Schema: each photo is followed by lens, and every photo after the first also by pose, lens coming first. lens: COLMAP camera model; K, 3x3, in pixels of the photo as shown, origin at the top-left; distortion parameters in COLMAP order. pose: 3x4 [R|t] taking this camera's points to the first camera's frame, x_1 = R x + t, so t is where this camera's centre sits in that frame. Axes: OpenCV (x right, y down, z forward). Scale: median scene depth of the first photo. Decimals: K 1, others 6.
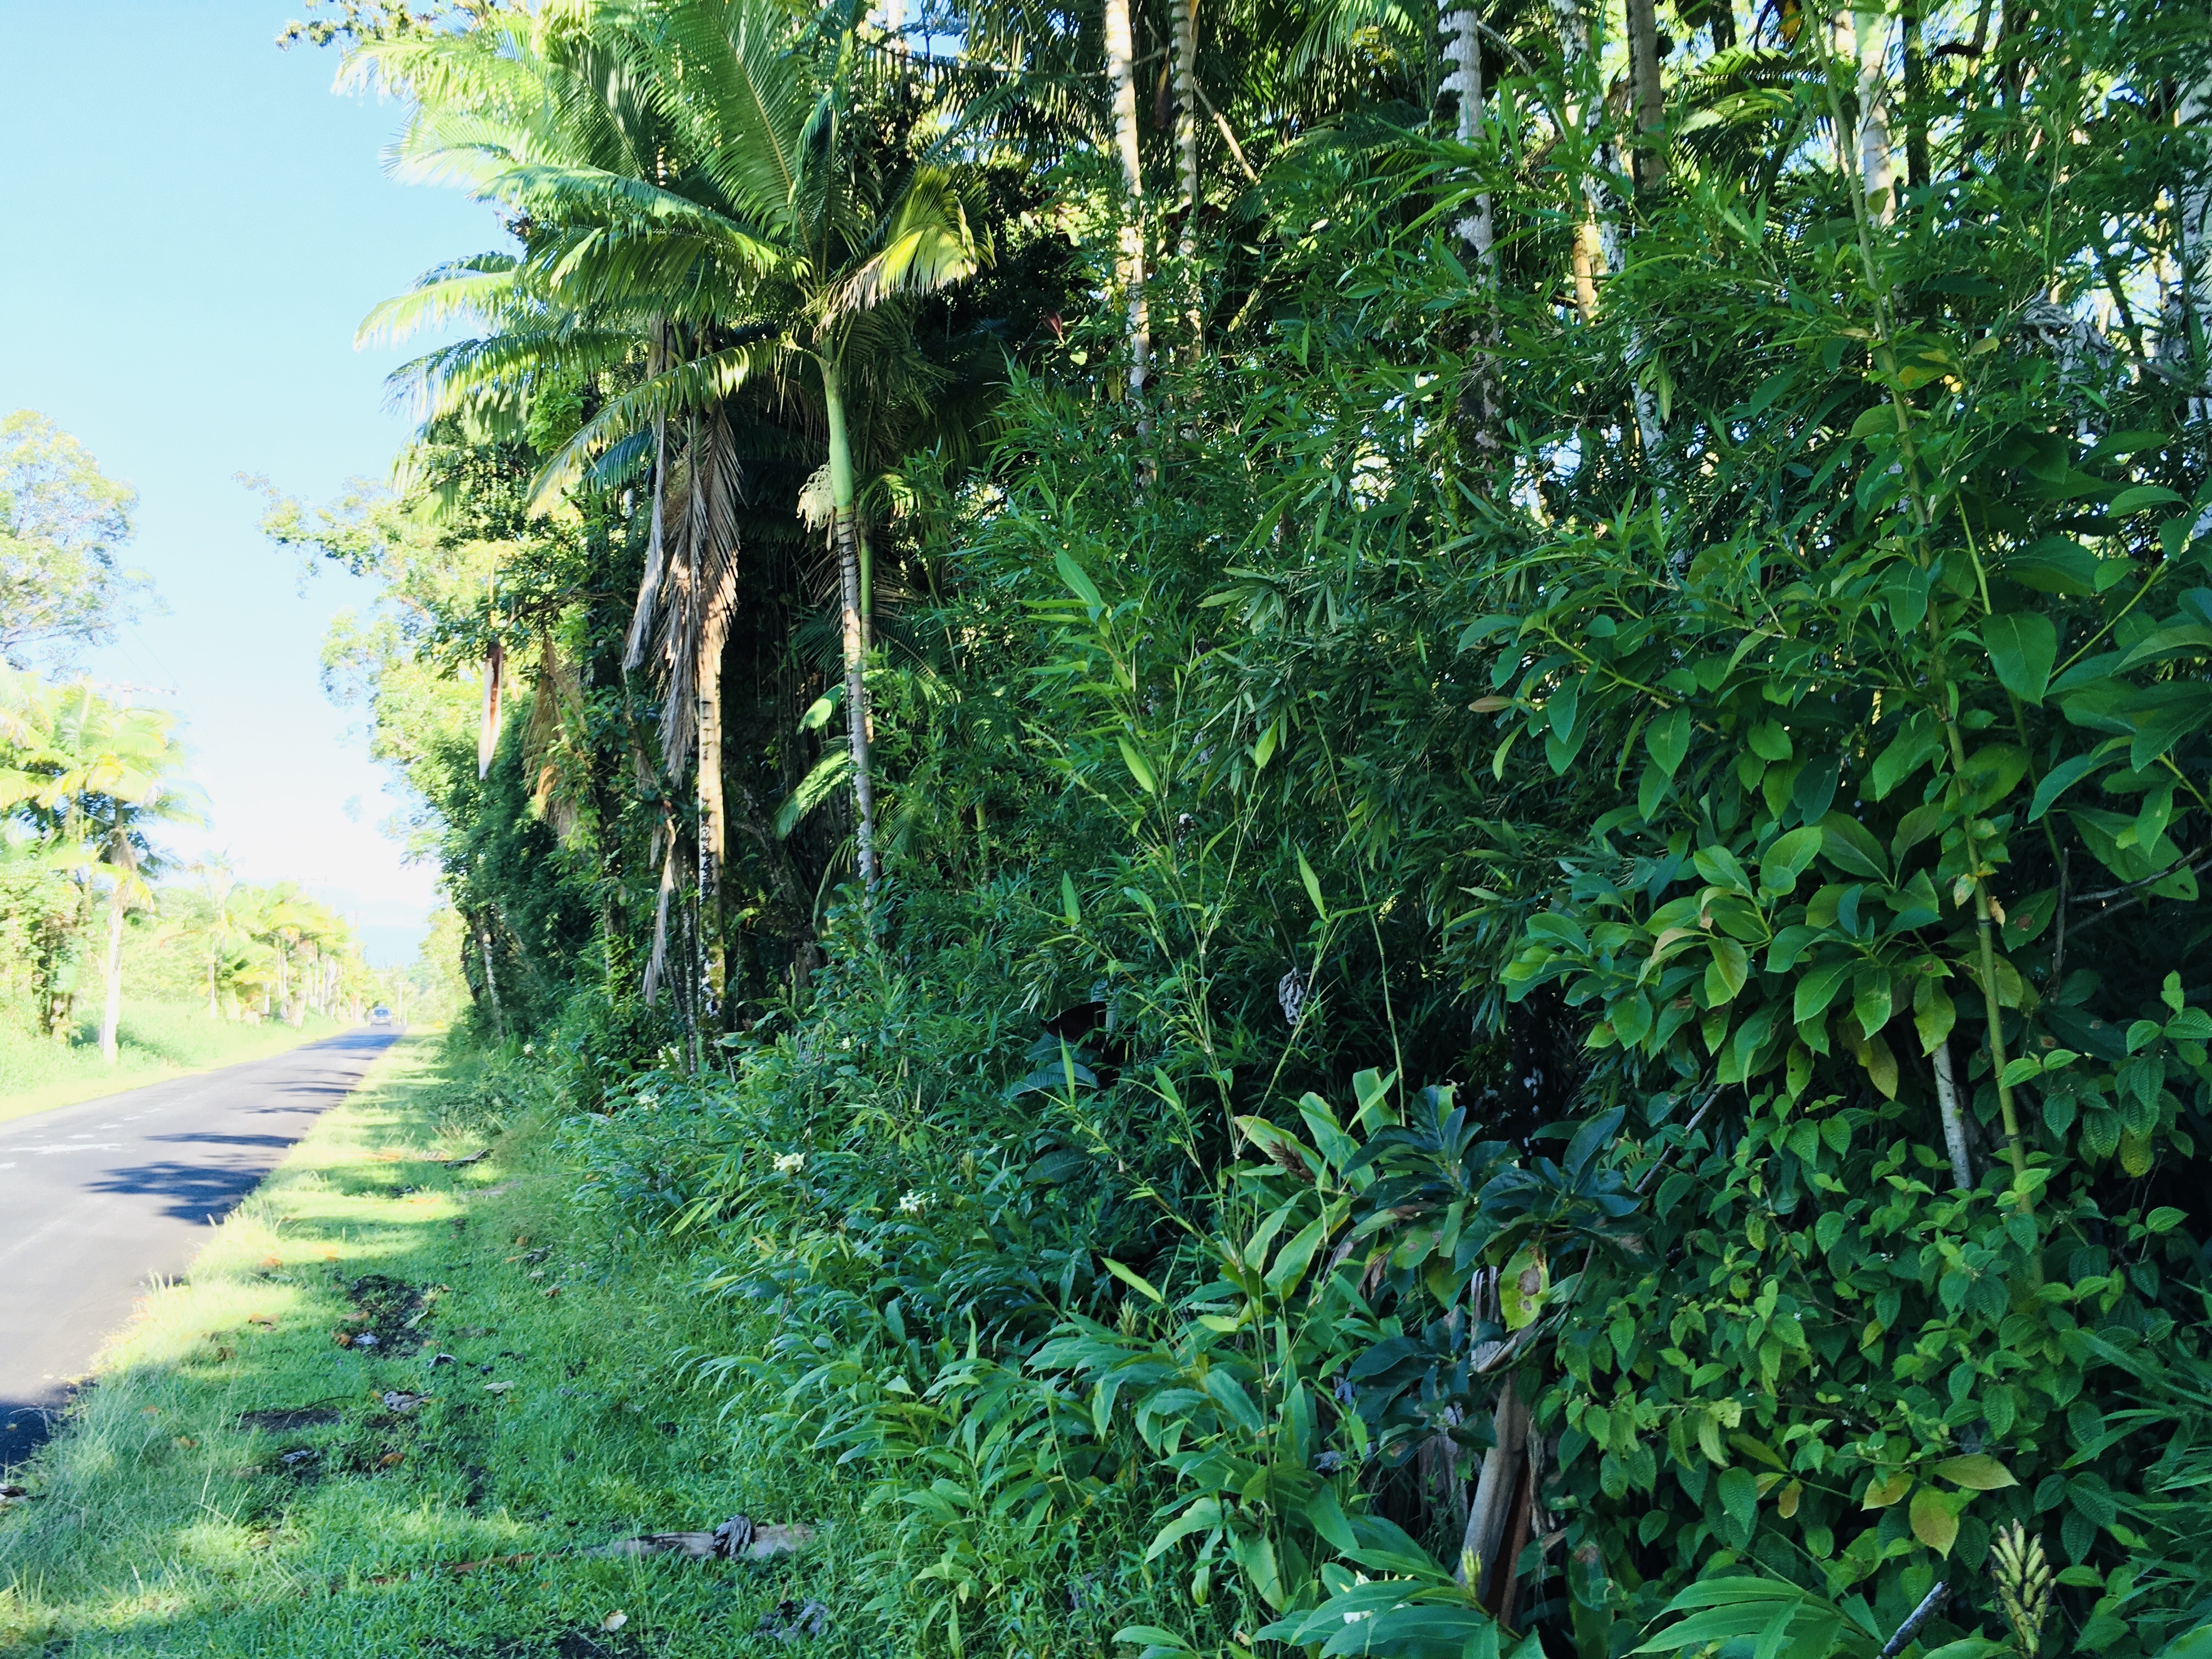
lens RADIAL K [[1861.5, 0, 1106.0], [0, 1861.5, 829.5], [0, 0, 1]] dist [0.087858, -0.131584]
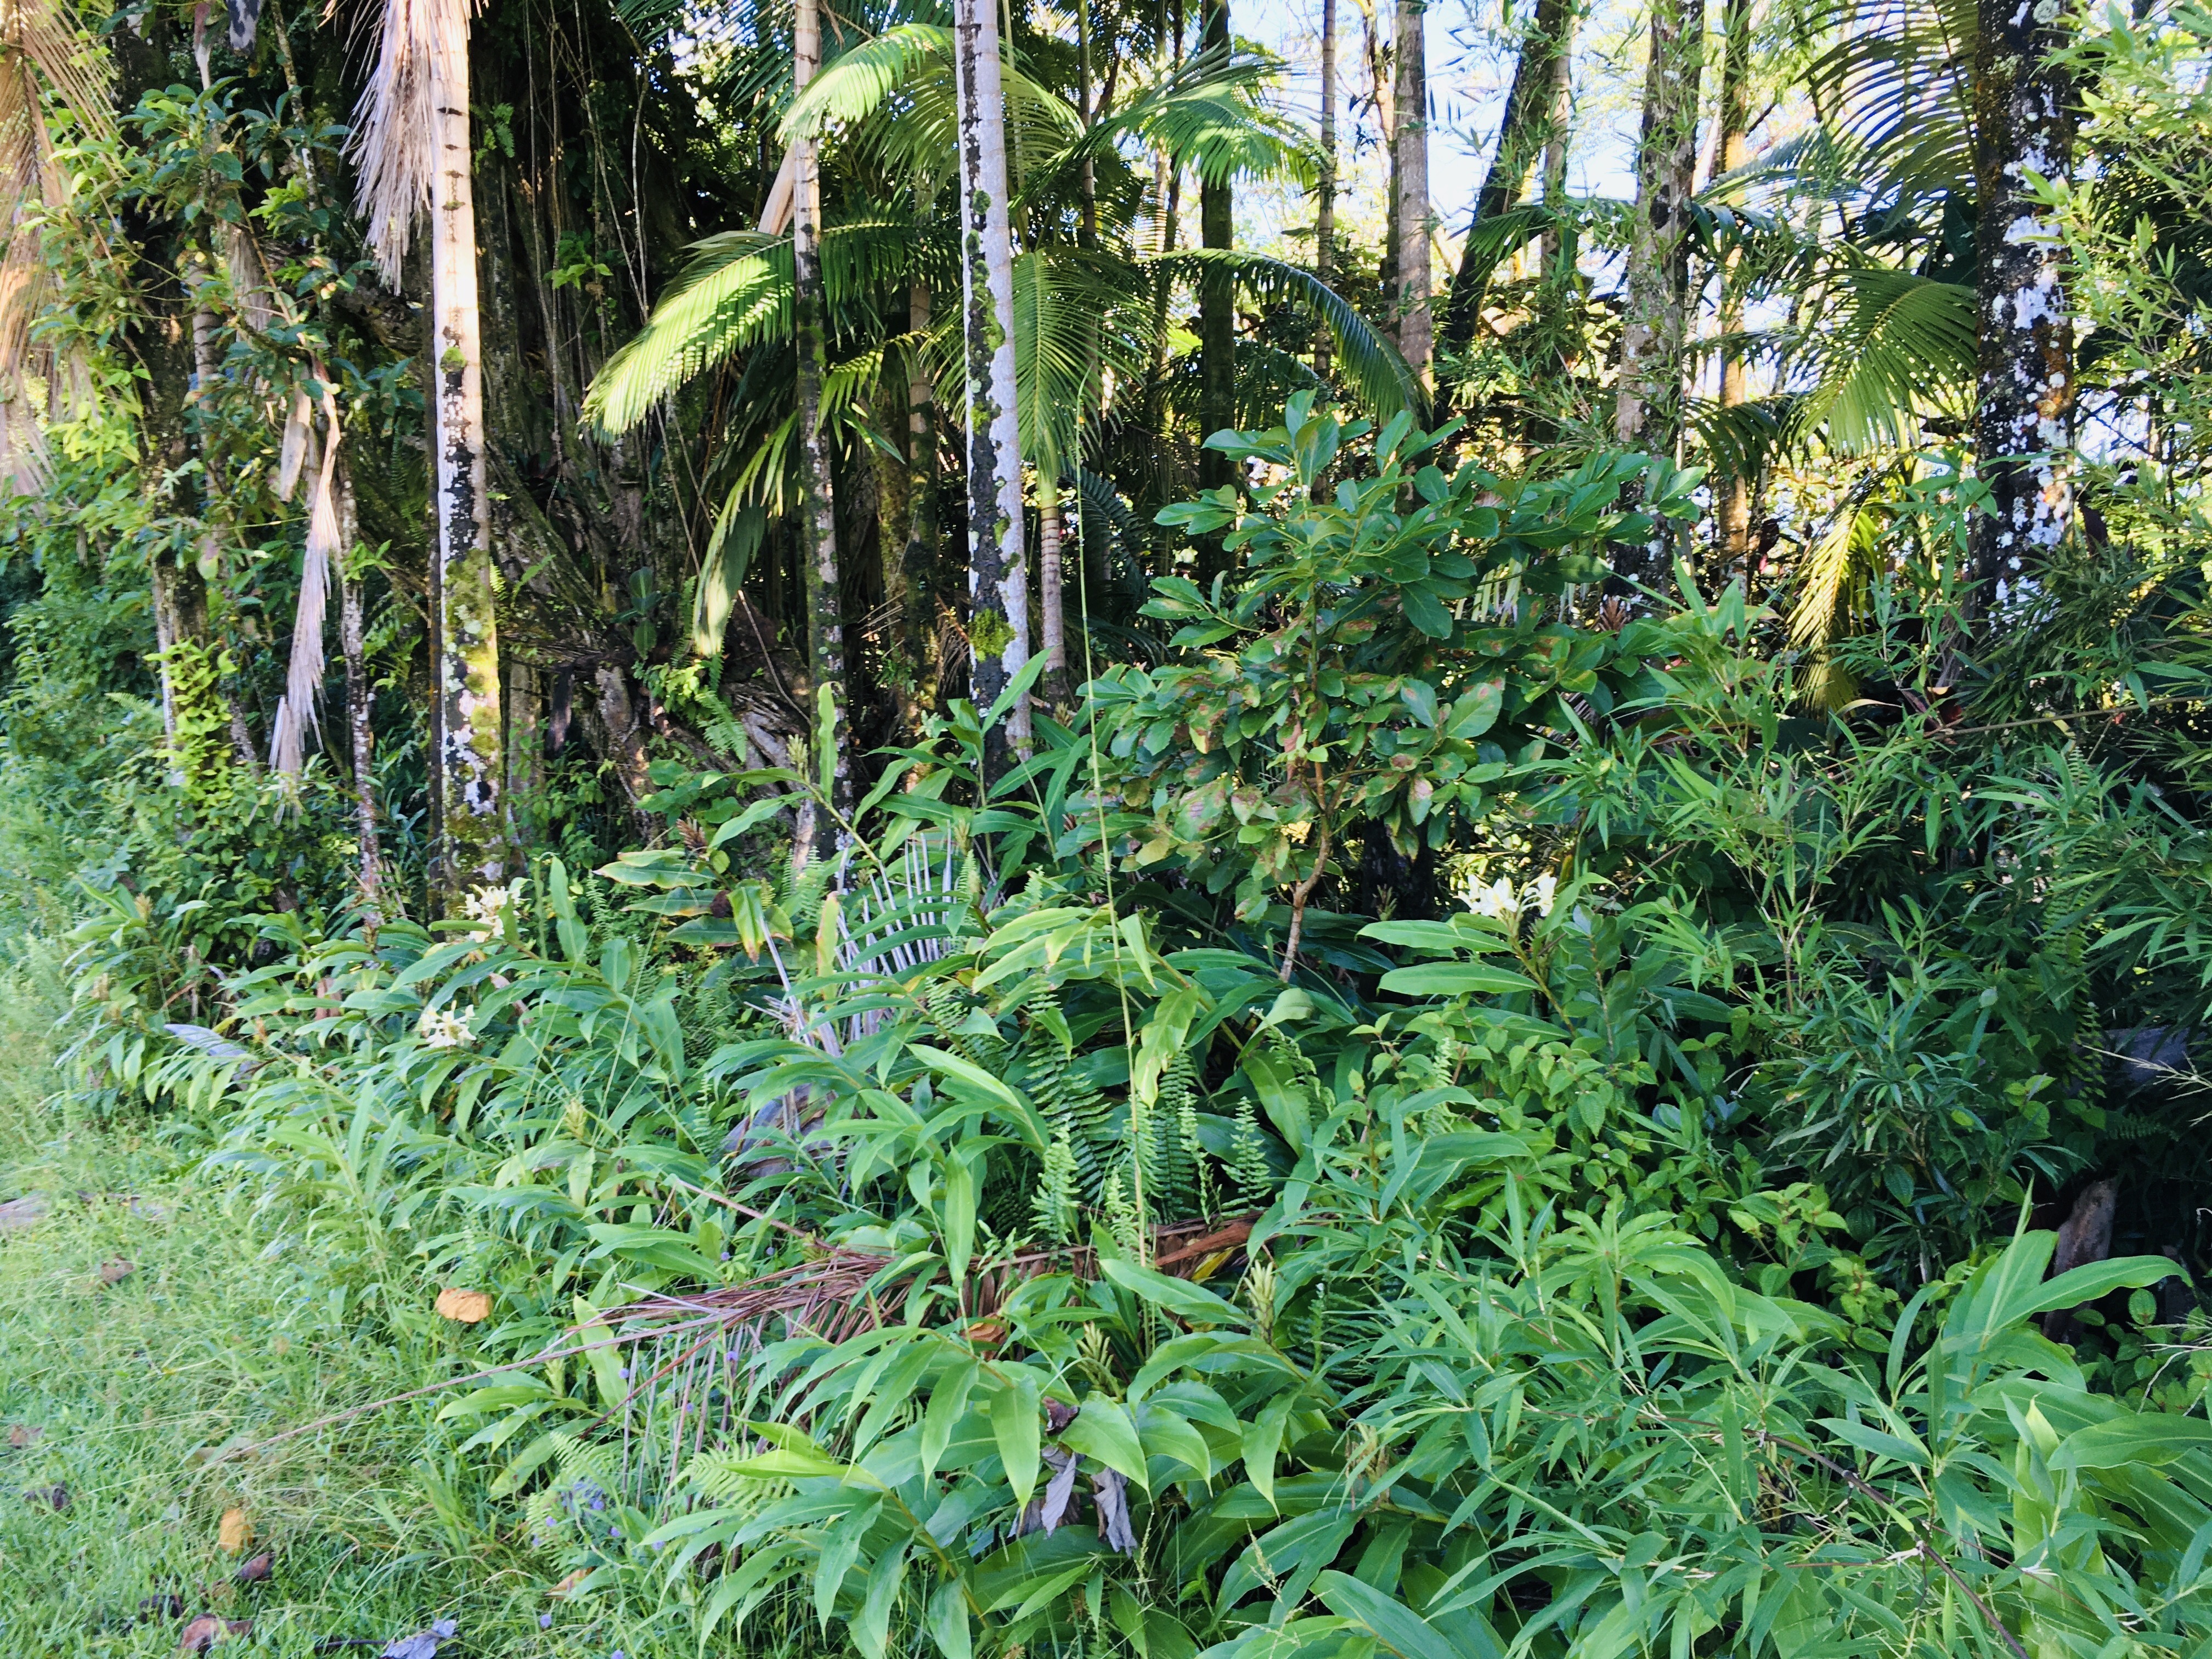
lens RADIAL K [[1861.5, 0, 1106.0], [0, 1861.5, 829.5], [0, 0, 1]] dist [0.087858, -0.131584]
pose [[0.951251, 0.002399, 0.308407, -0.204215], [-0.033801, 0.994757, 0.096518, 0.053452], [-0.306559, -0.102238, 0.946345, 0.509418]]
